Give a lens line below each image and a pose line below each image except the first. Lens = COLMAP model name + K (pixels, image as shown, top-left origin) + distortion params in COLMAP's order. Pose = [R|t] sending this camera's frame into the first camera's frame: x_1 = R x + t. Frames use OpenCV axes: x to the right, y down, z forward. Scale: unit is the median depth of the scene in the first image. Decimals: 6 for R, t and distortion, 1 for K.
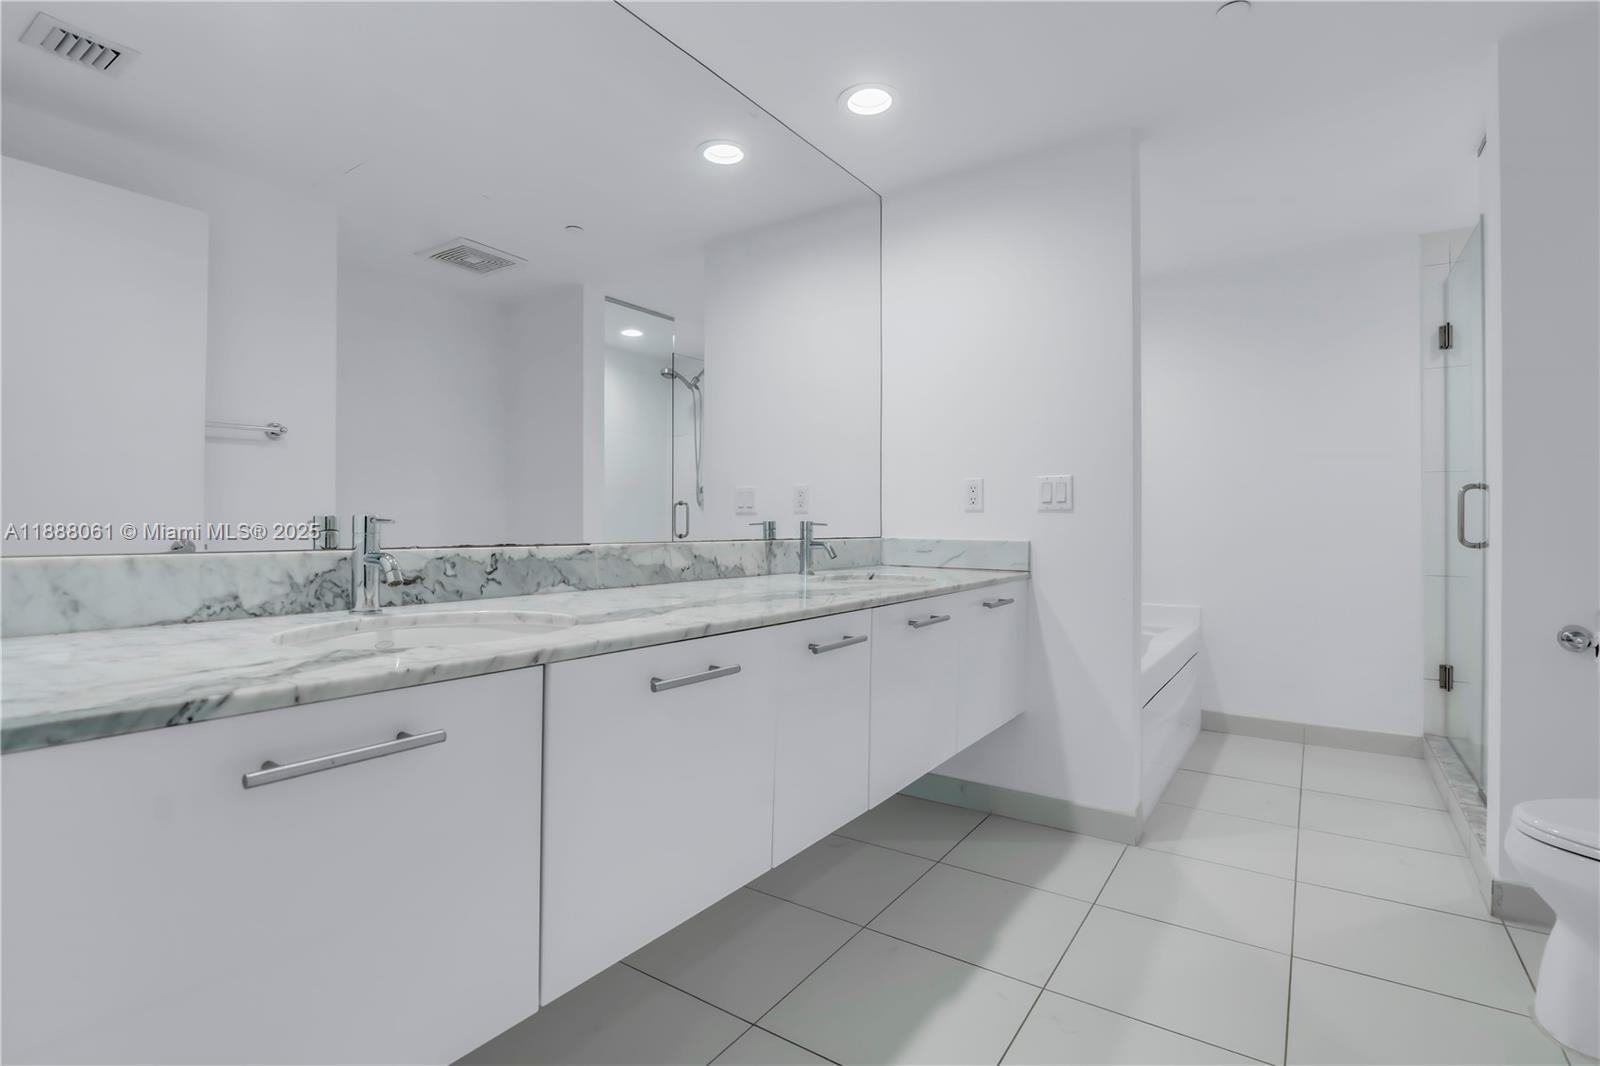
lens RADIAL K [[762.6, 0, 793.8], [0, 762.6, 526.5], [0, 0, 1]] dist [-0.015301, -0.000036]
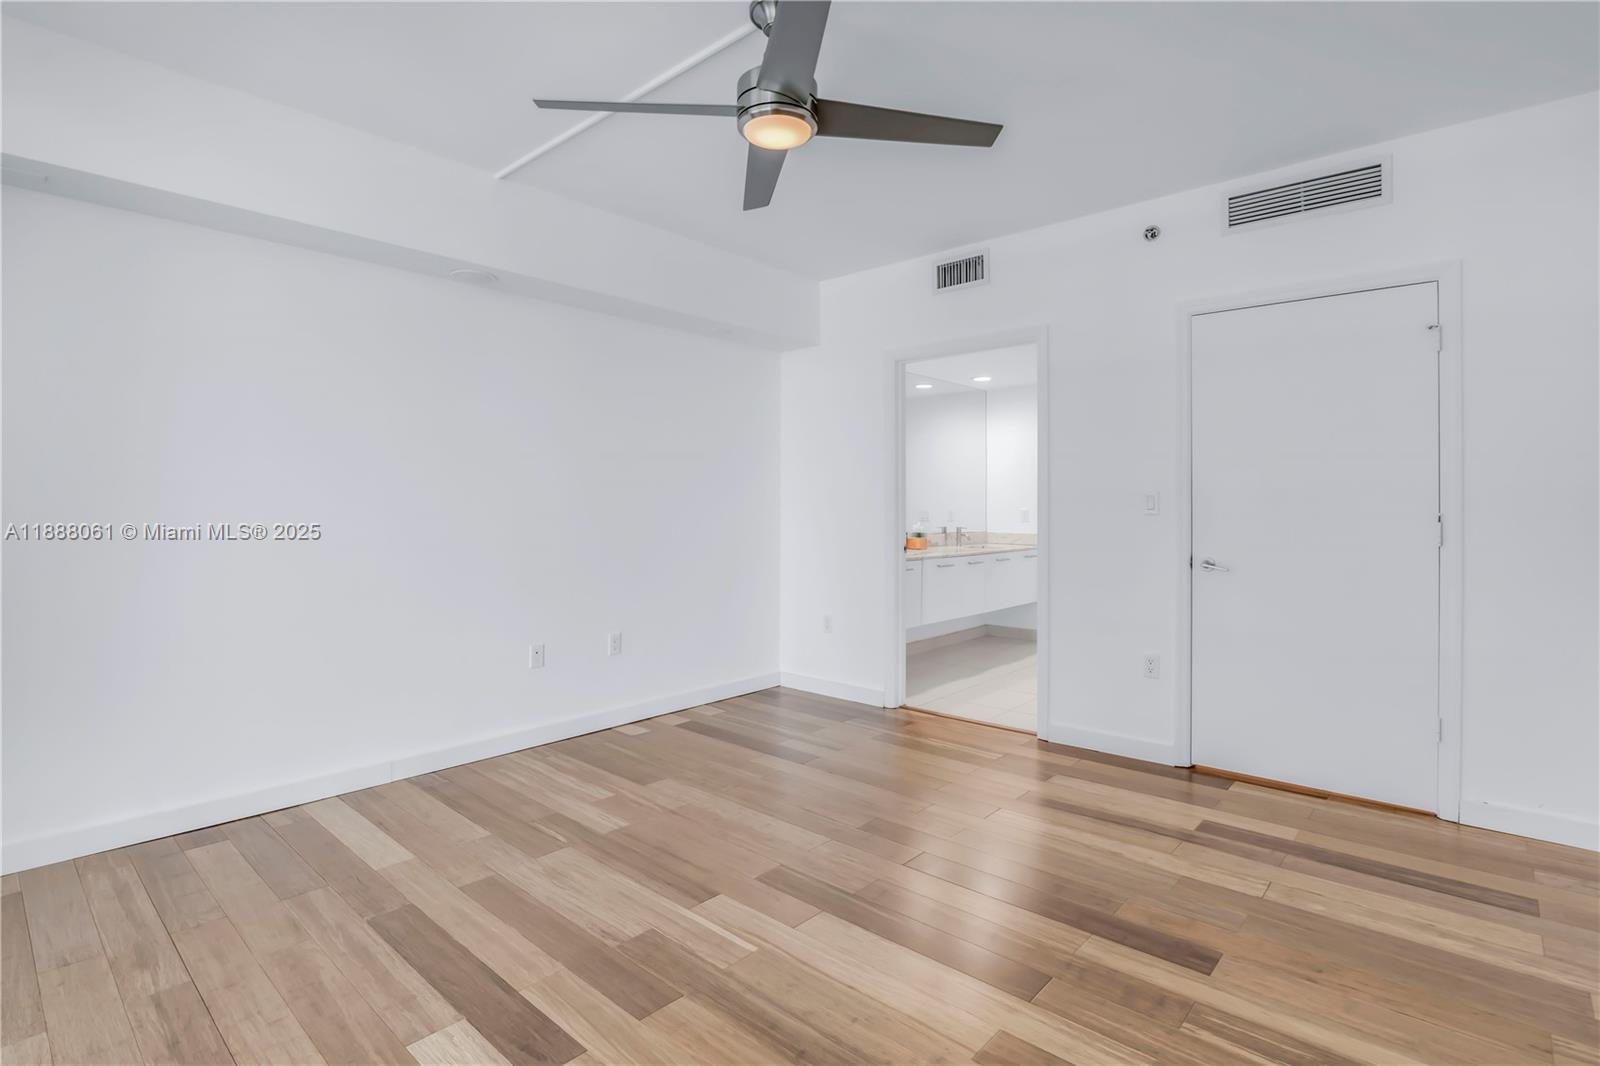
lens RADIAL K [[759.0, 0, 813.9], [0, 759.0, 495.6], [0, 0, 1]] dist [-0.024617, 0.000470]
pose [[0.994673, -0.001625, -0.103066, -0.217272], [-0.000684, 0.999750, -0.022364, -0.055846], [0.103077, 0.022316, 0.994423, -1.727059]]
